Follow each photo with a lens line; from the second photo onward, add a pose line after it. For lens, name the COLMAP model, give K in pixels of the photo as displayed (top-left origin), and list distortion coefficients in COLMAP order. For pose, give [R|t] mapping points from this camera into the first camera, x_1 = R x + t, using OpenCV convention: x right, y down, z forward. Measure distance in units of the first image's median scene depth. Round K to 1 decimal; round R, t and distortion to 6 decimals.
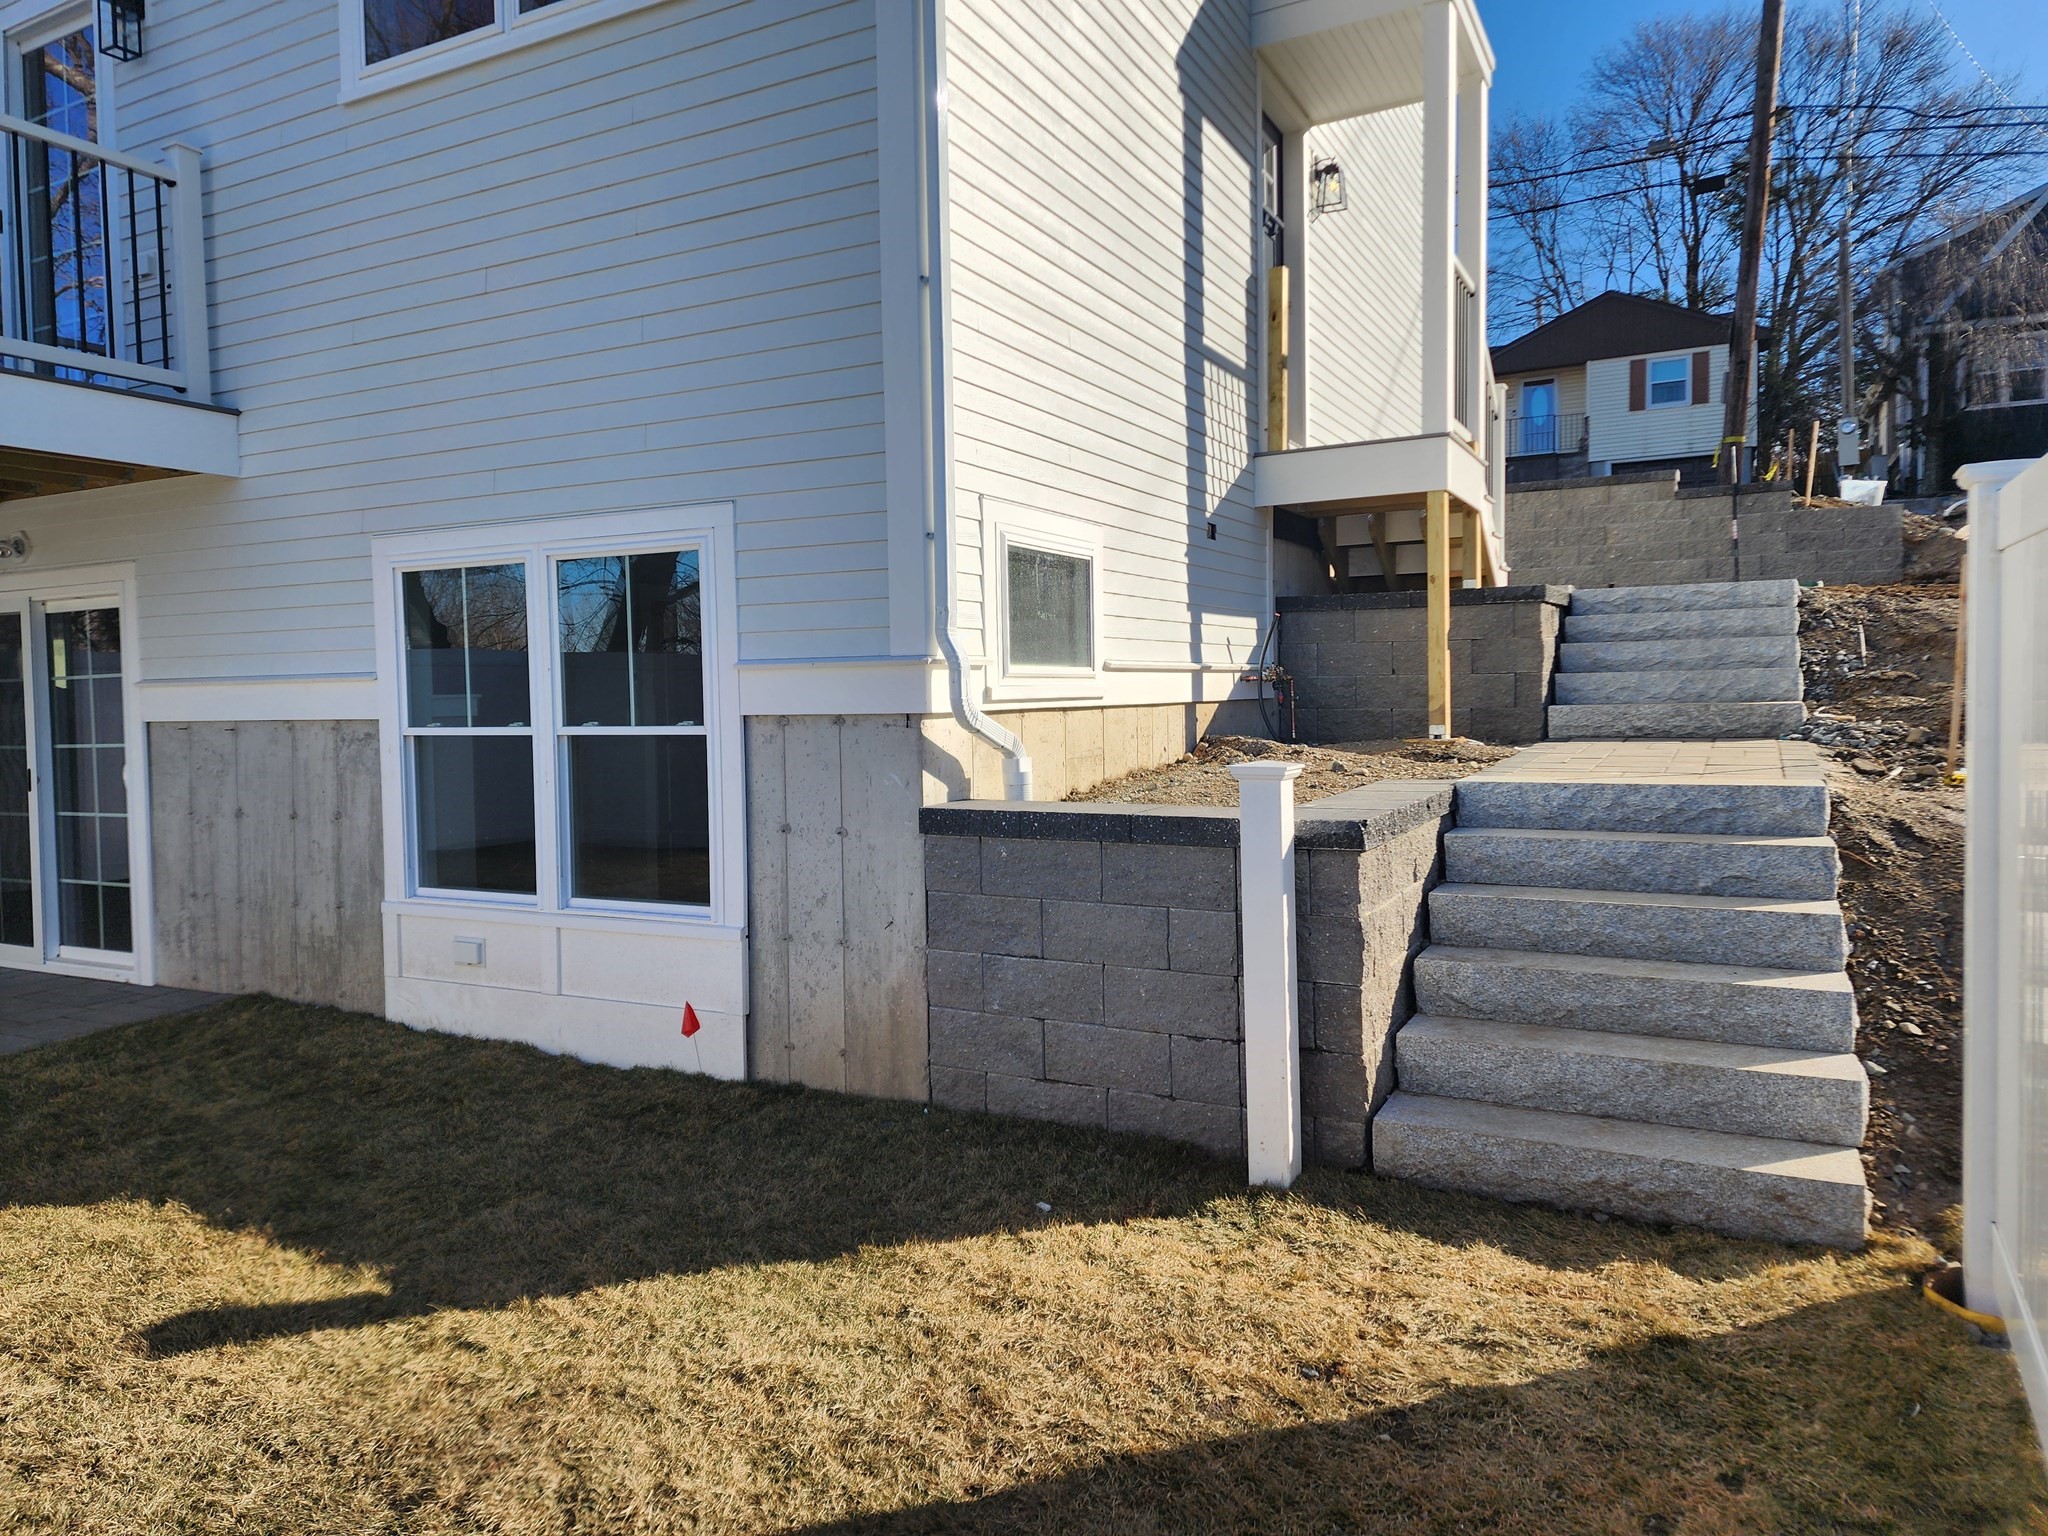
lens RADIAL K [[1329.0, 0, 1024.0], [0, 1329.0, 768.0], [0, 0, 1]] dist [0.076946, -0.056966]
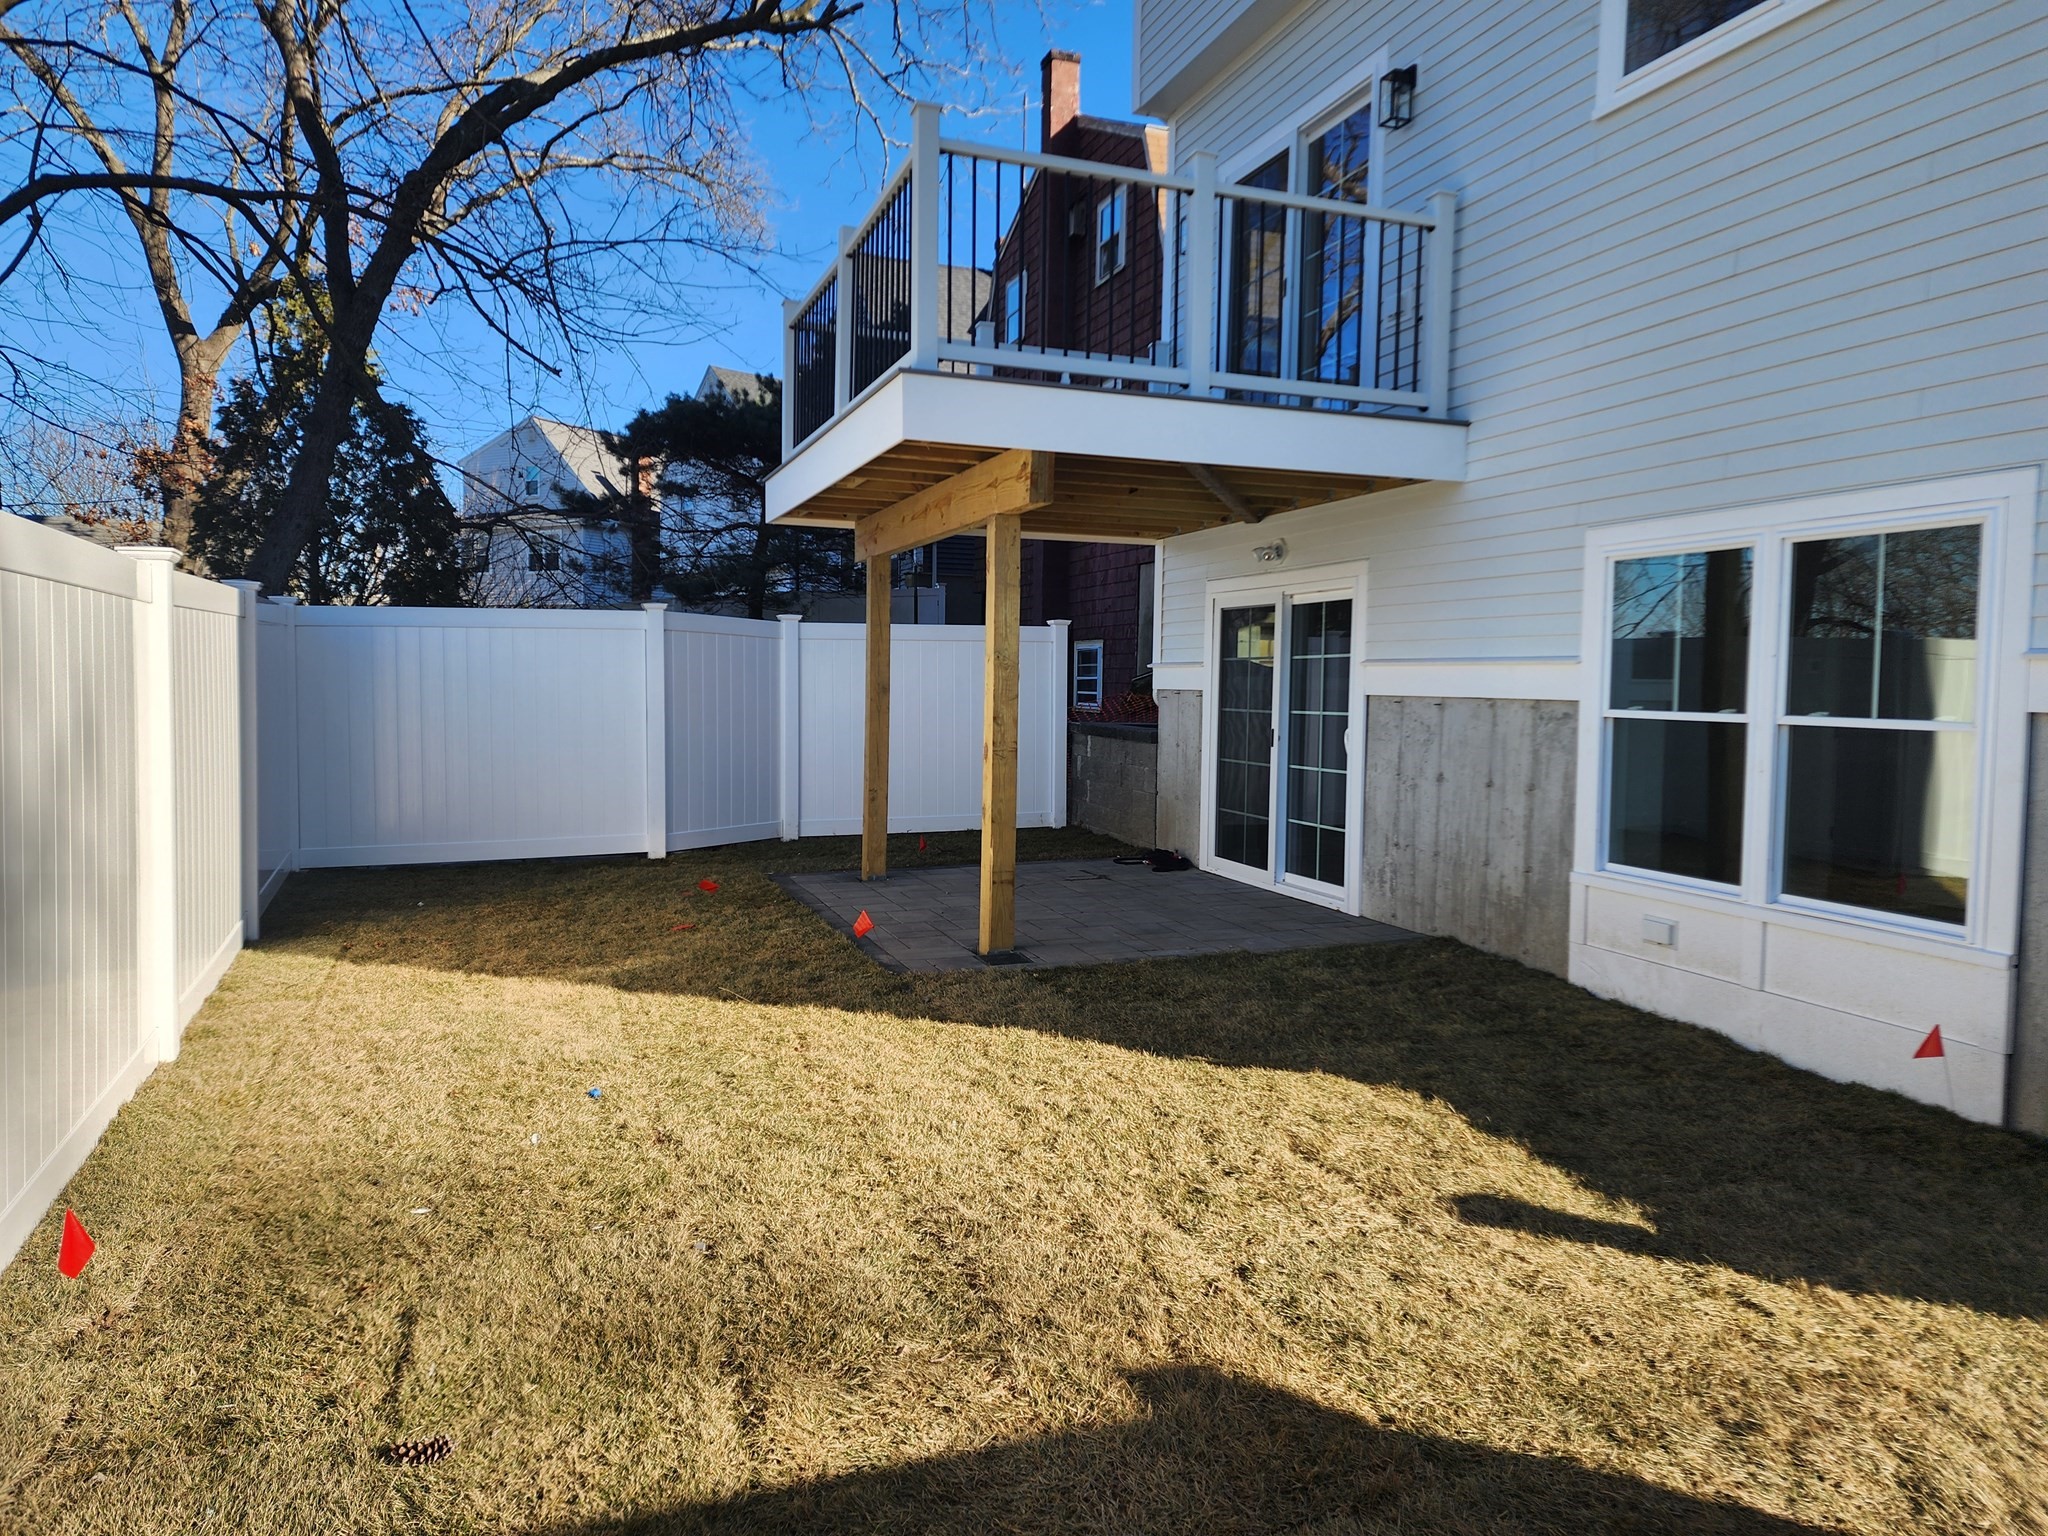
lens RADIAL K [[1347.9, 0, 1024.0], [0, 1347.9, 768.0], [0, 0, 1]] dist [0.081437, -0.073940]
pose [[0.742571, 0.075894, -0.665454, -0.093928], [-0.069783, 0.996919, 0.035827, 0.010015], [0.666122, 0.019833, 0.745579, -0.101079]]
